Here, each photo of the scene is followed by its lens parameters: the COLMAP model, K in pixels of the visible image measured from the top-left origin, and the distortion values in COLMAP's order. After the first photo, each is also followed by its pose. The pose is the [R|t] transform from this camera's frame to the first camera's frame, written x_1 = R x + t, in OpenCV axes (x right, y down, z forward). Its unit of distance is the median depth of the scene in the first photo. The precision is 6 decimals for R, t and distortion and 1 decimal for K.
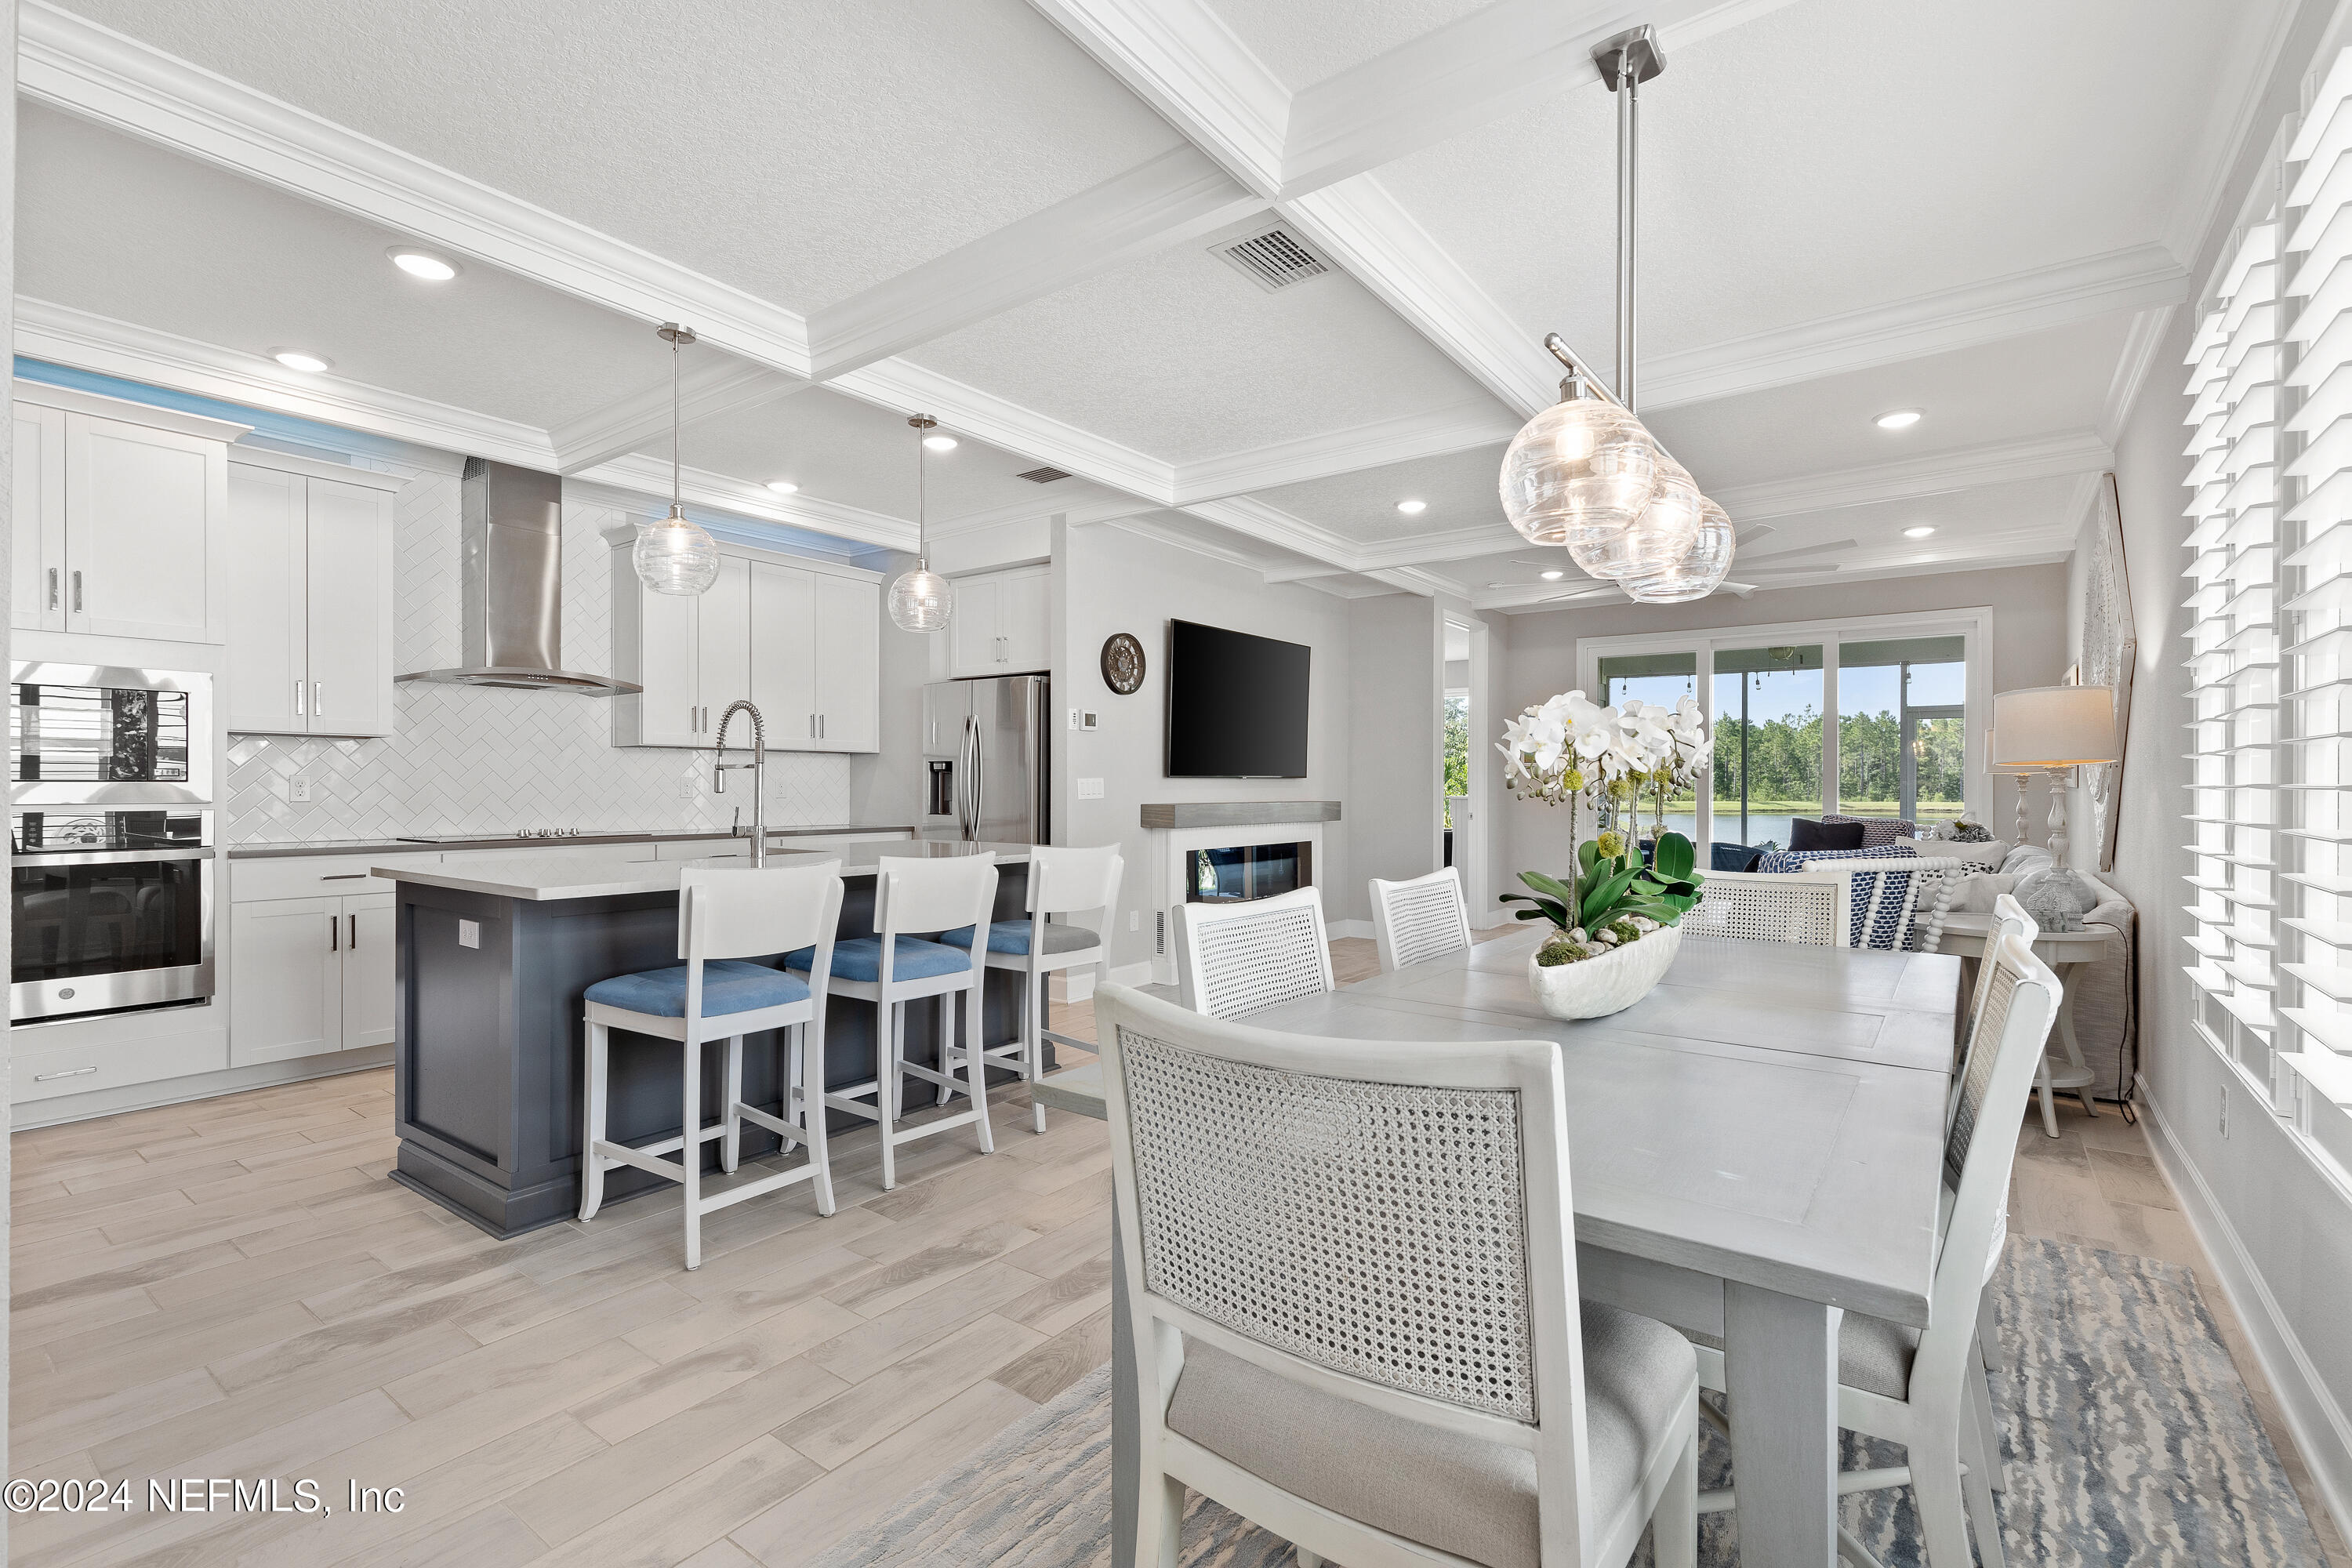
lens RADIAL K [[1072.3, 0, 1210.1], [0, 1072.3, 782.7], [0, 0, 1]] dist [0.001557, 0.000641]
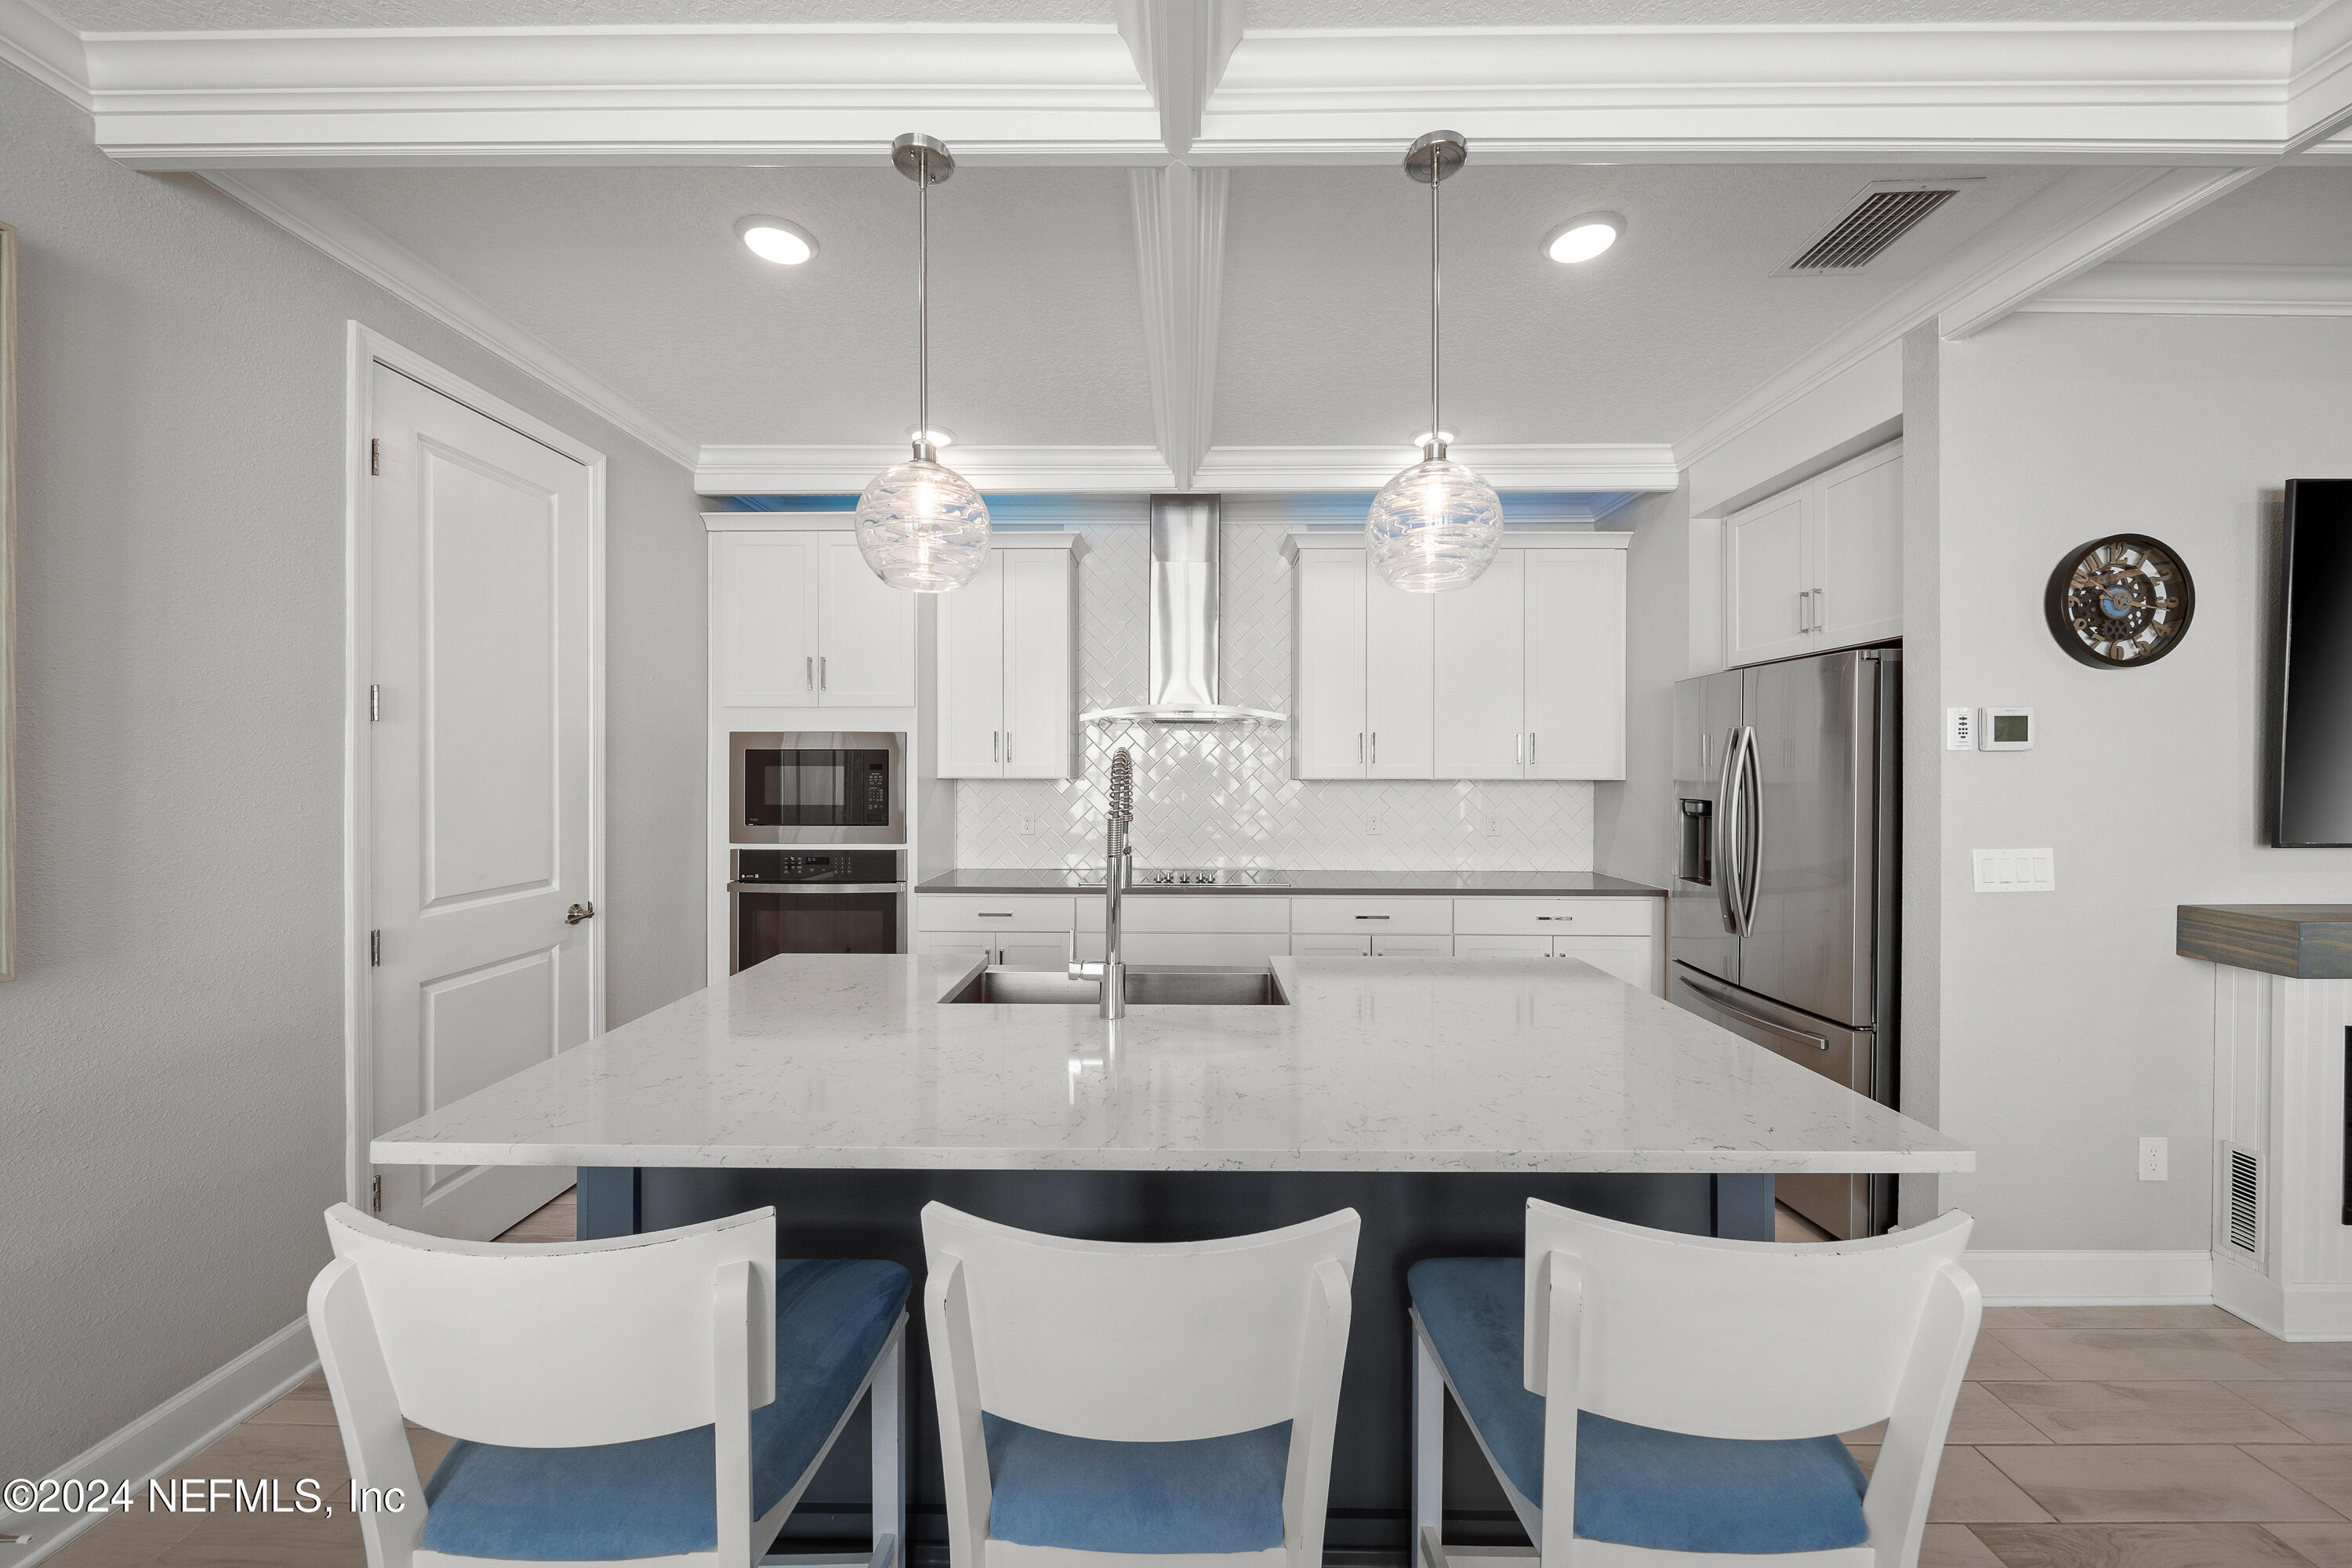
lens RADIAL K [[864.4, 0, 1161.9], [0, 864.4, 778.1], [0, 0, 1]] dist [-0.000218, -0.000109]
pose [[0.569624, 0.007830, -0.821868, -0.009110], [0.004080, 0.999915, 0.012354, -0.042071], [0.821896, -0.010390, 0.569543, 0.456719]]
